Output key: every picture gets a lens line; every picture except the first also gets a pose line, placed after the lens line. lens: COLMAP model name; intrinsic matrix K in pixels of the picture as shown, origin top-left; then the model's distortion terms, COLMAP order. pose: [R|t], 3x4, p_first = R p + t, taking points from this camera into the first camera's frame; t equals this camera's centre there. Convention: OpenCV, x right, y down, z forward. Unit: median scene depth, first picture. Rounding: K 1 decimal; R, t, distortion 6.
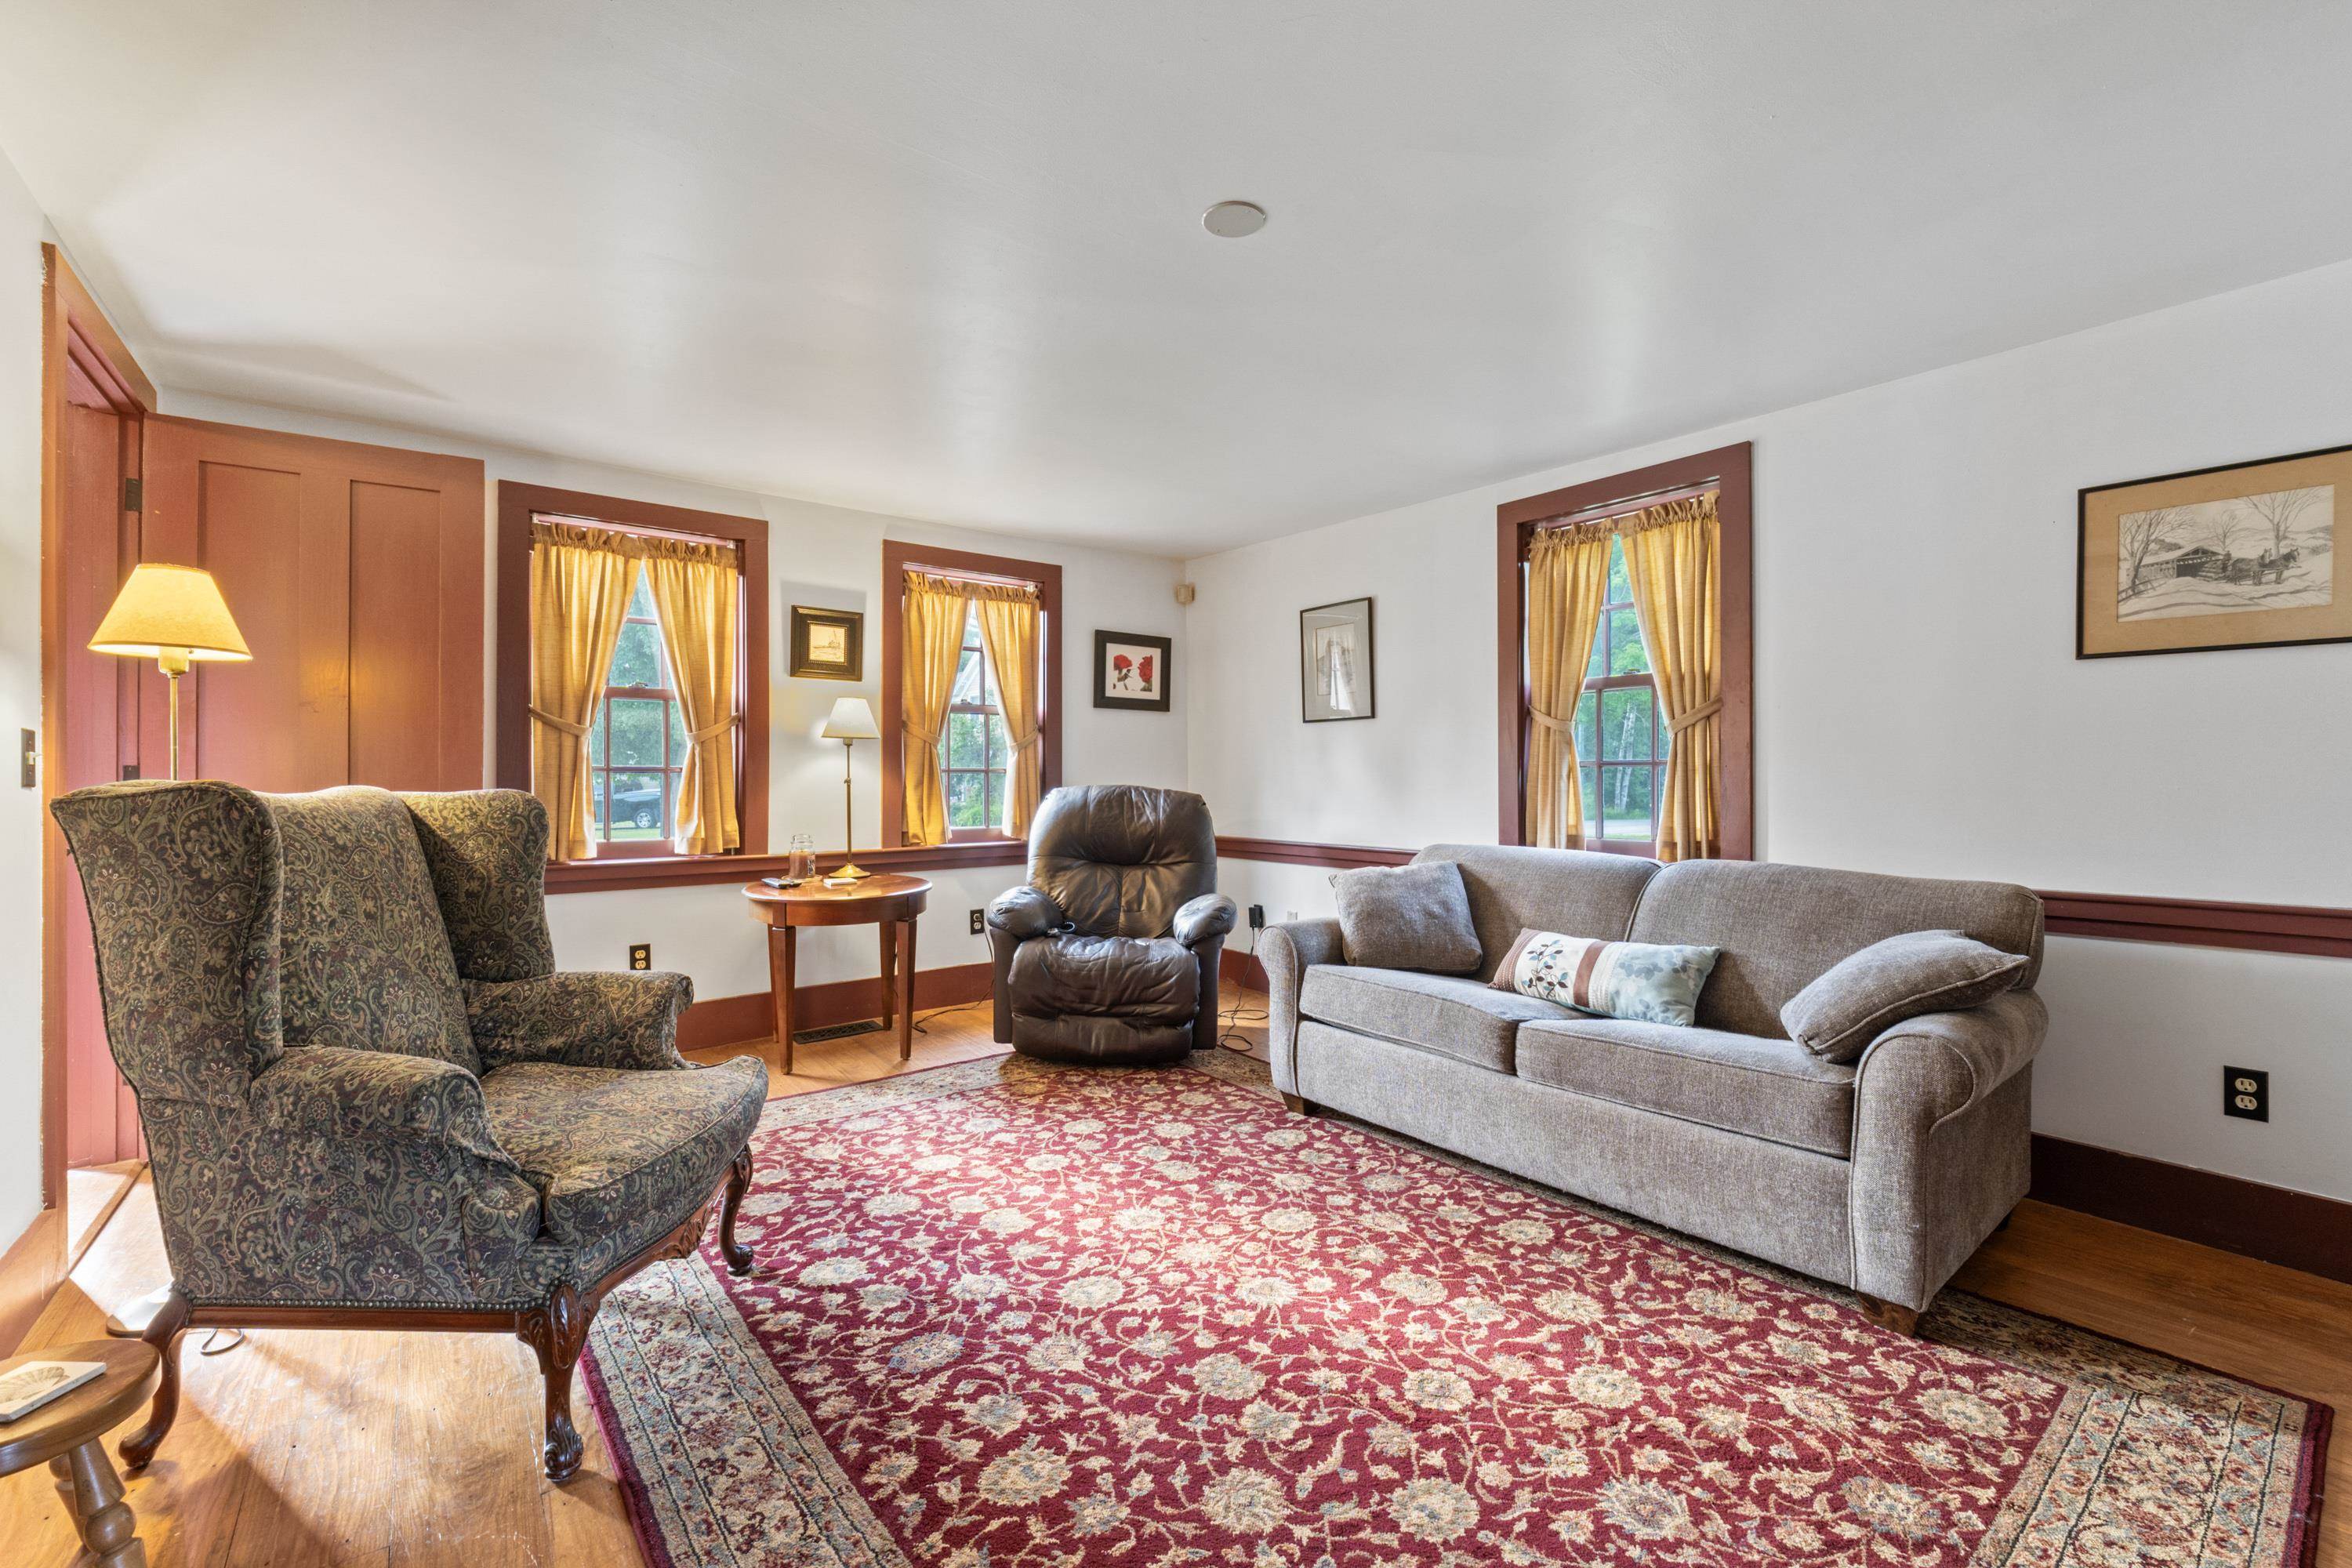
lens RADIAL K [[985.0, 0, 1178.7], [0, 985.0, 778.3], [0, 0, 1]] dist [-0.003294, -0.000409]
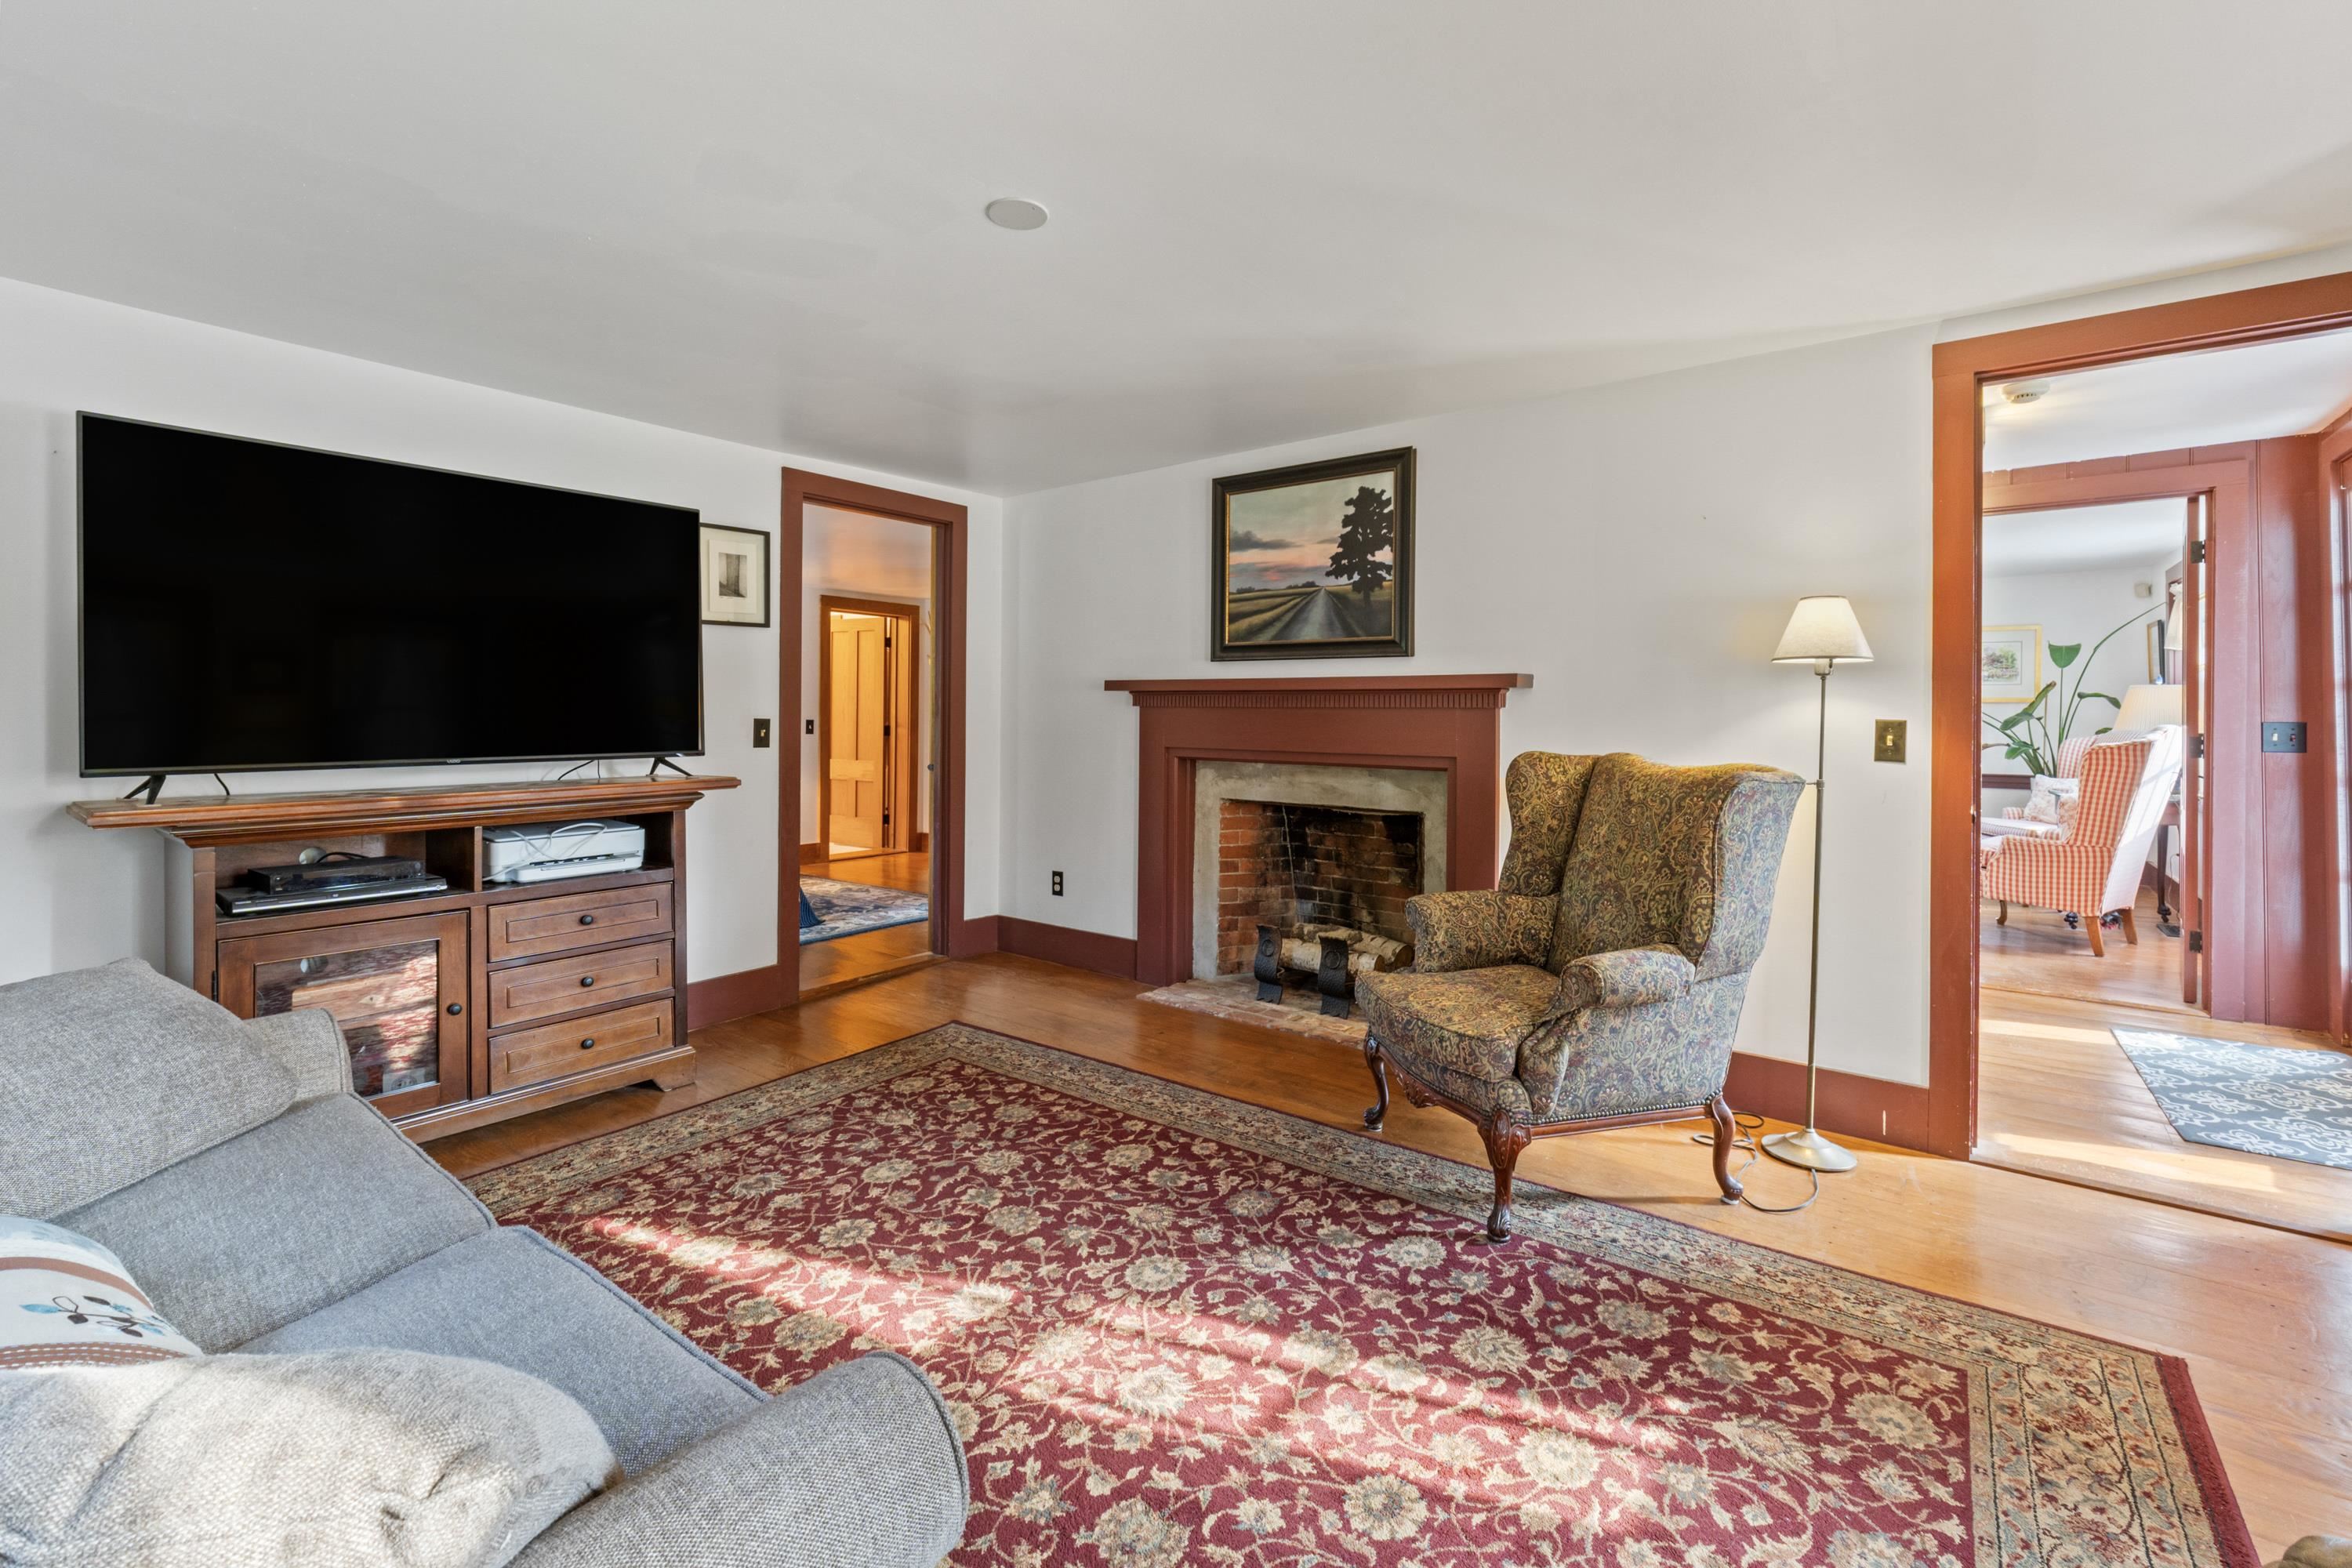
lens RADIAL K [[985.0, 0, 1189.0], [0, 985.0, 721.0], [0, 0, 1]] dist [-0.003294, -0.000409]
pose [[-0.964938, -0.007299, -0.262376, 0.164157], [-0.008285, 0.999962, 0.002652, -0.049536], [0.262347, 0.004733, -0.964962, 2.203740]]
